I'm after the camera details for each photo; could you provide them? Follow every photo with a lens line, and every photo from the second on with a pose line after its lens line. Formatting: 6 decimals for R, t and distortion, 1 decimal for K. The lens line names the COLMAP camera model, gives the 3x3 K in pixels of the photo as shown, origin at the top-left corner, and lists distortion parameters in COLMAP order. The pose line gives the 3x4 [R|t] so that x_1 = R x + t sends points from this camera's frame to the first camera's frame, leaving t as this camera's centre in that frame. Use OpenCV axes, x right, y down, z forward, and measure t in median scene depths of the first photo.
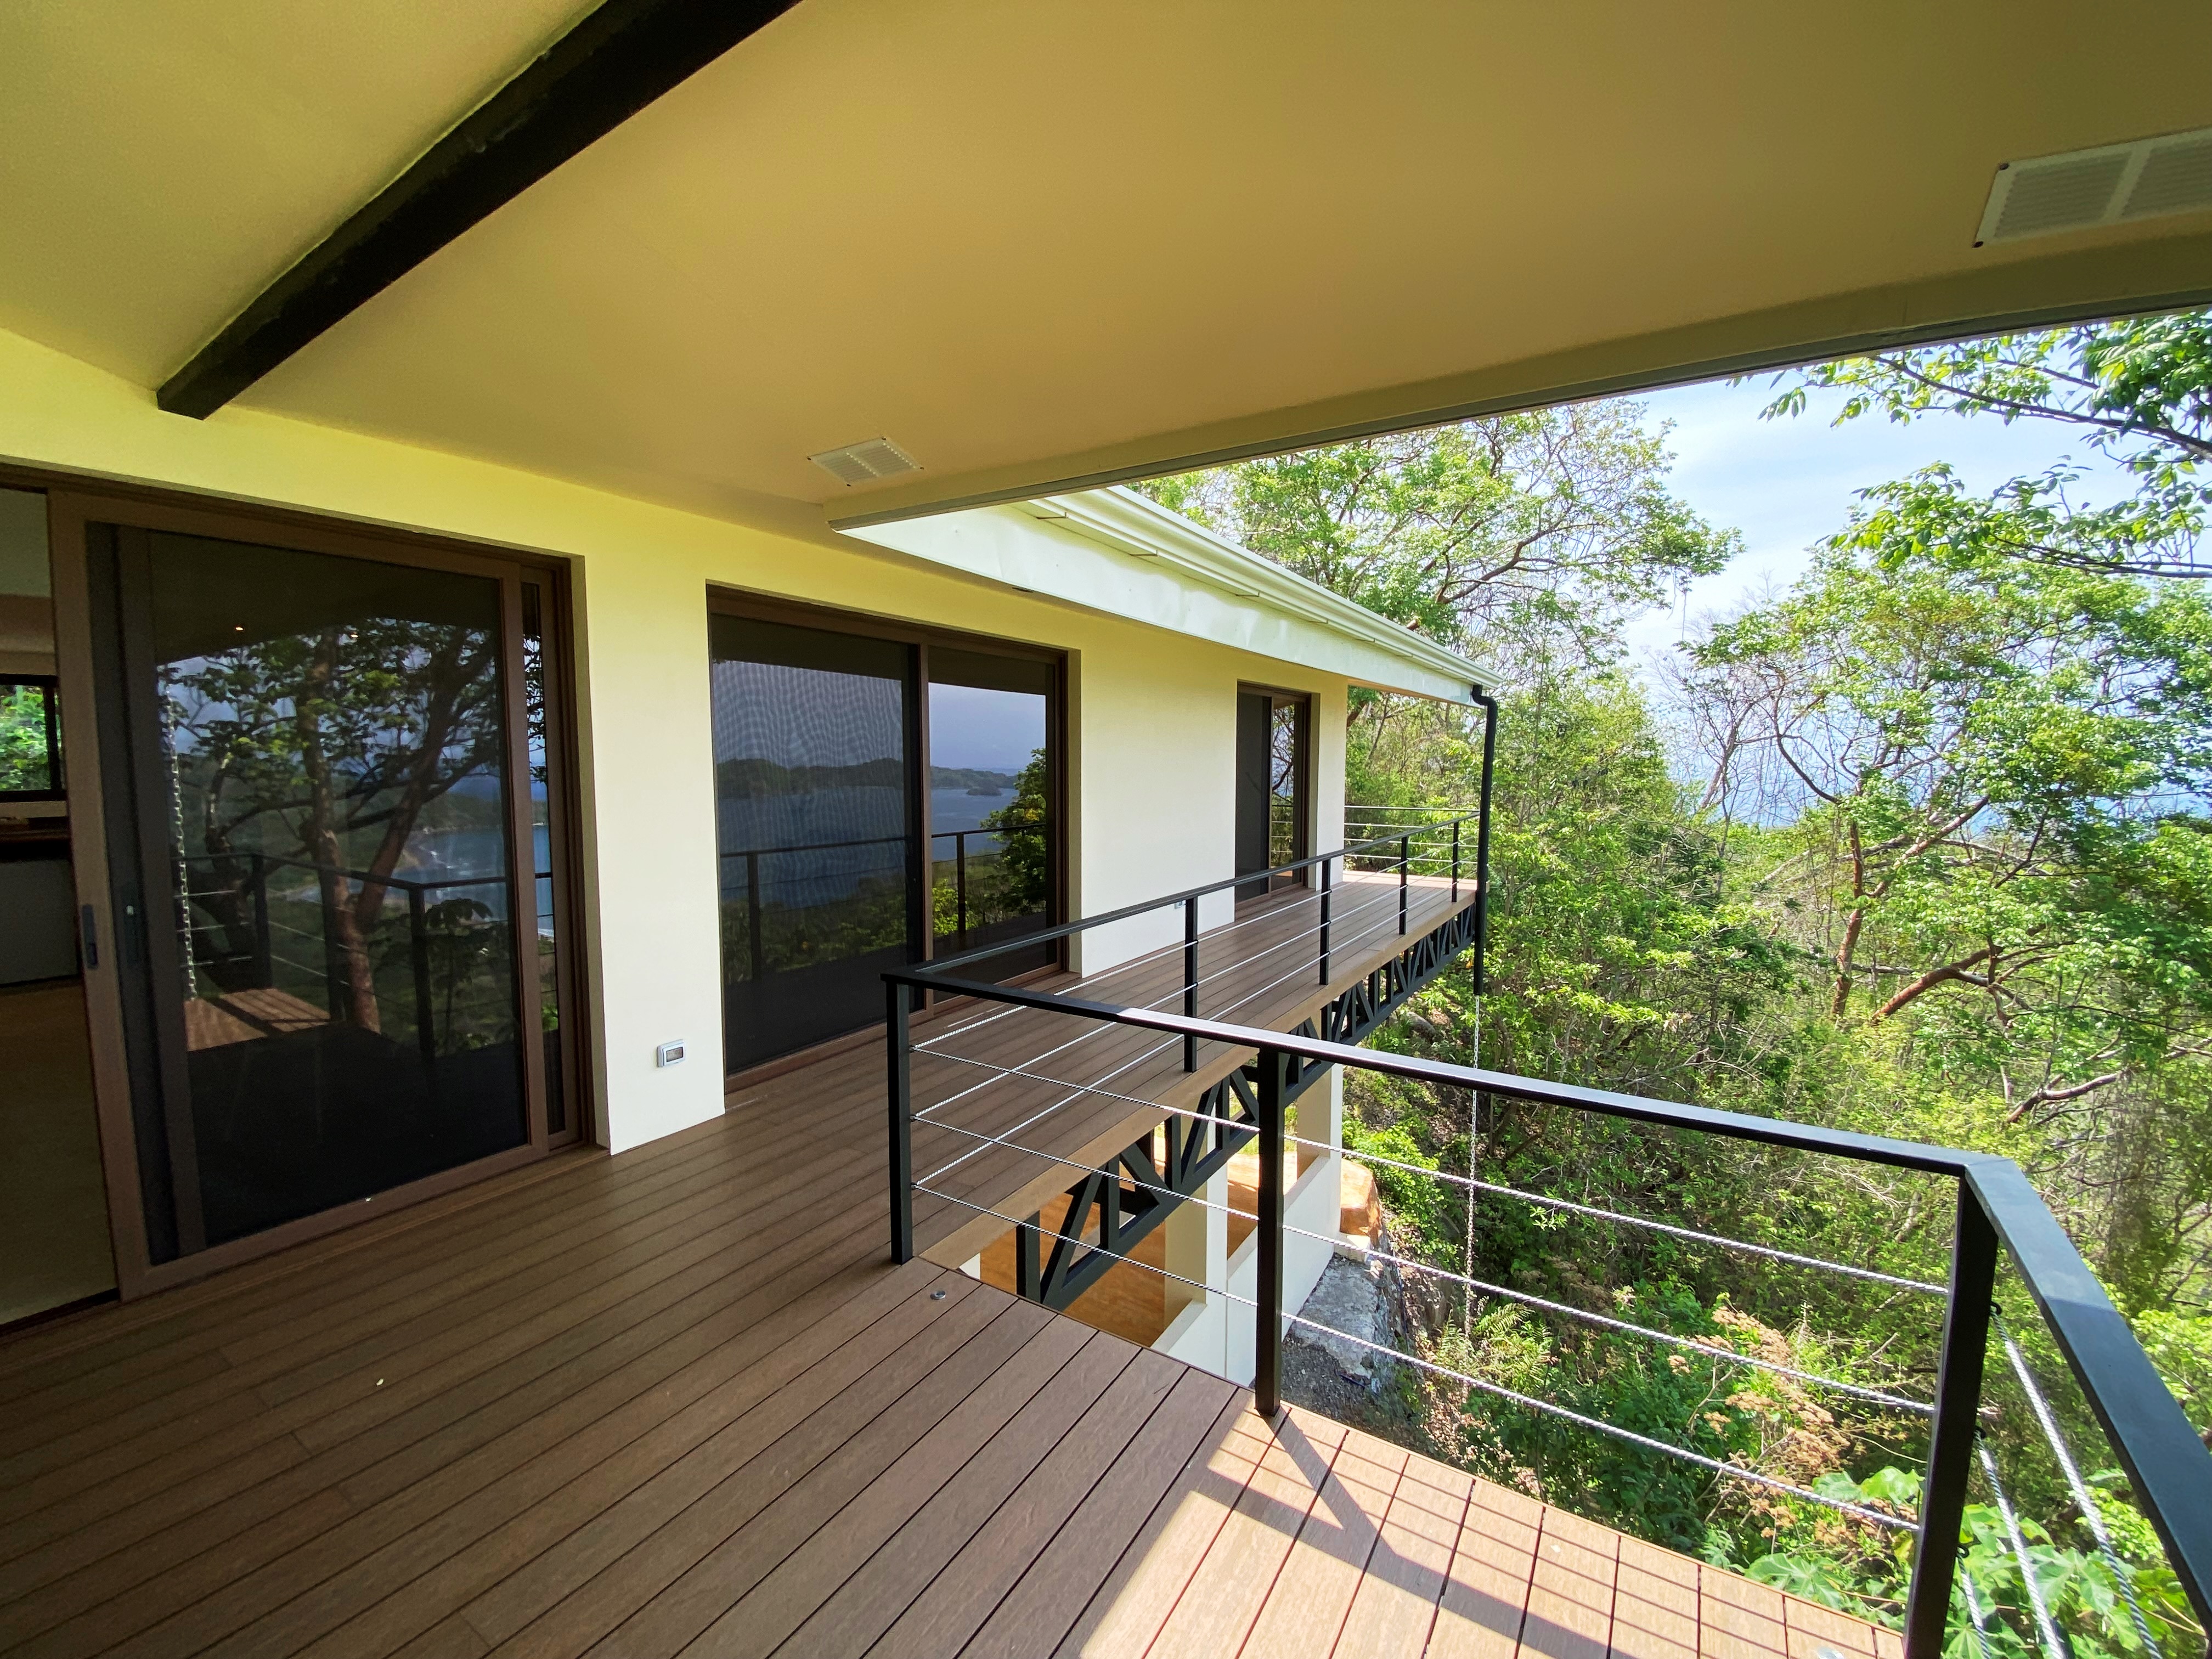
lens RADIAL K [[906.9, 0, 1105.2], [0, 906.9, 845.5], [0, 0, 1]] dist [0.037409, -0.023644]
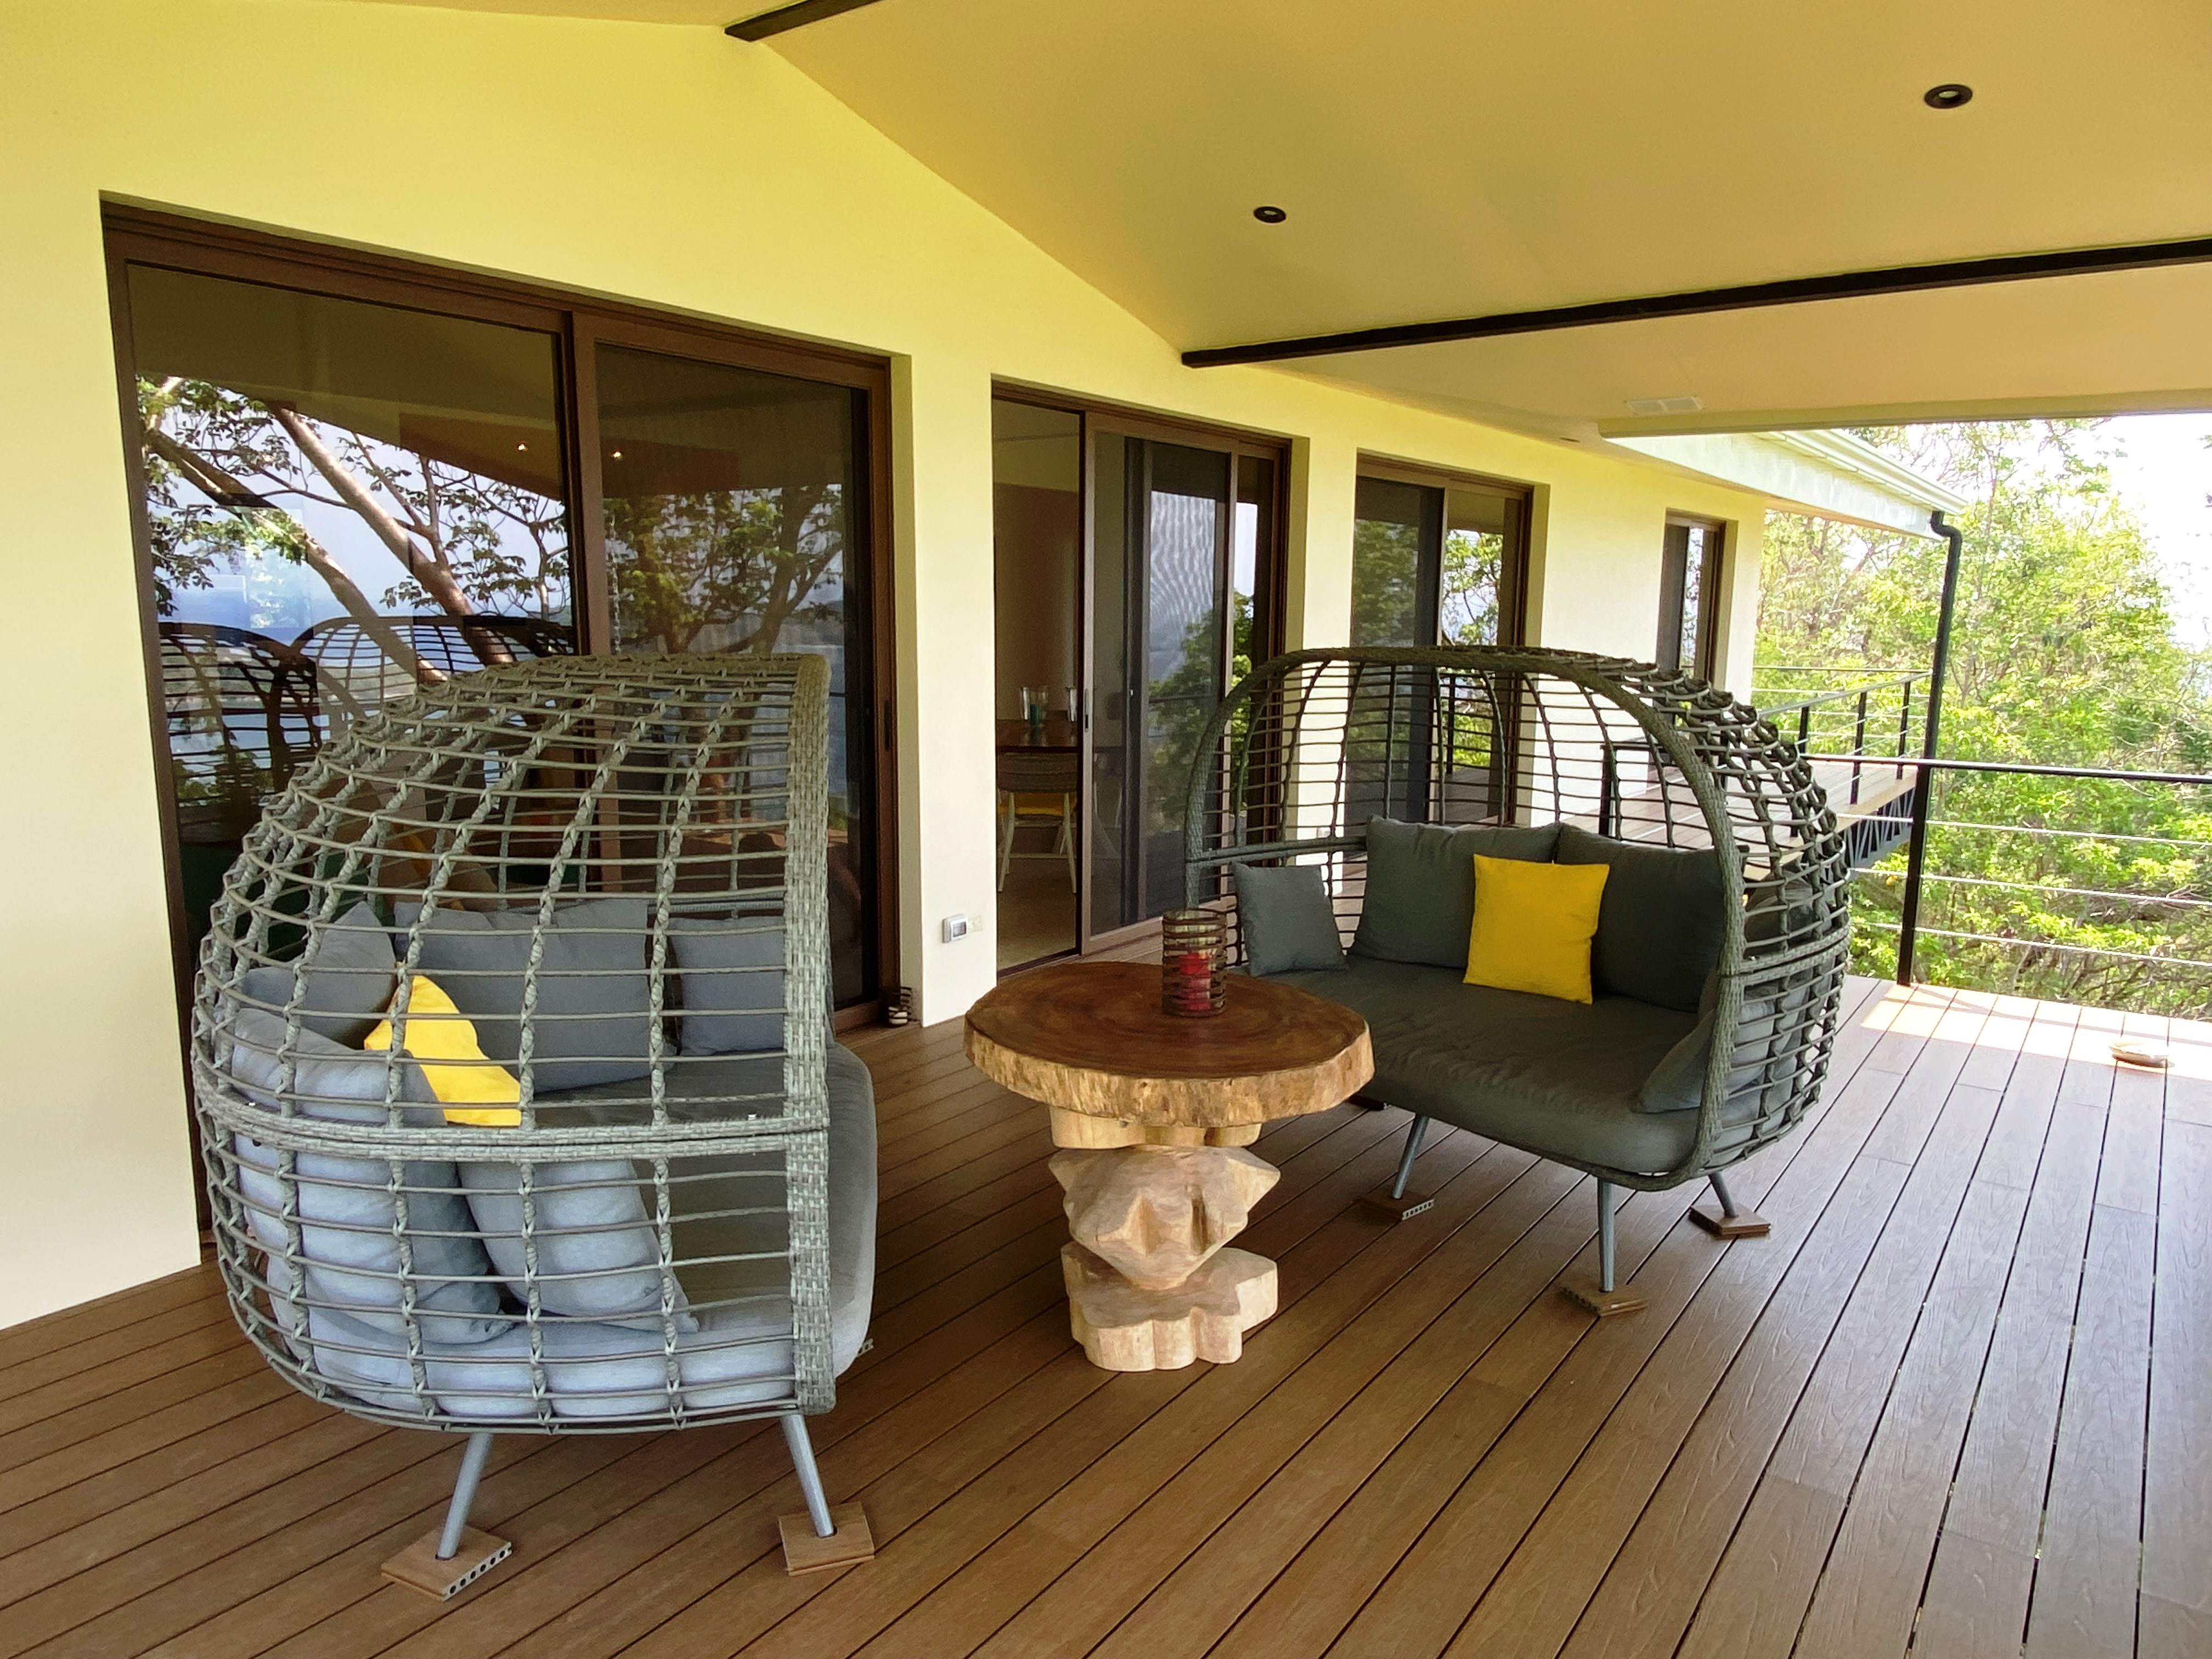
lens RADIAL K [[1400.9, 0, 1106.0], [0, 1400.9, 829.5], [0, 0, 1]] dist [0.037027, -0.069477]
pose [[0.994987, 0.027719, -0.096090, -0.183361], [-0.021039, 0.997336, 0.069848, 0.030273], [0.097770, -0.067476, 0.992919, -0.298541]]
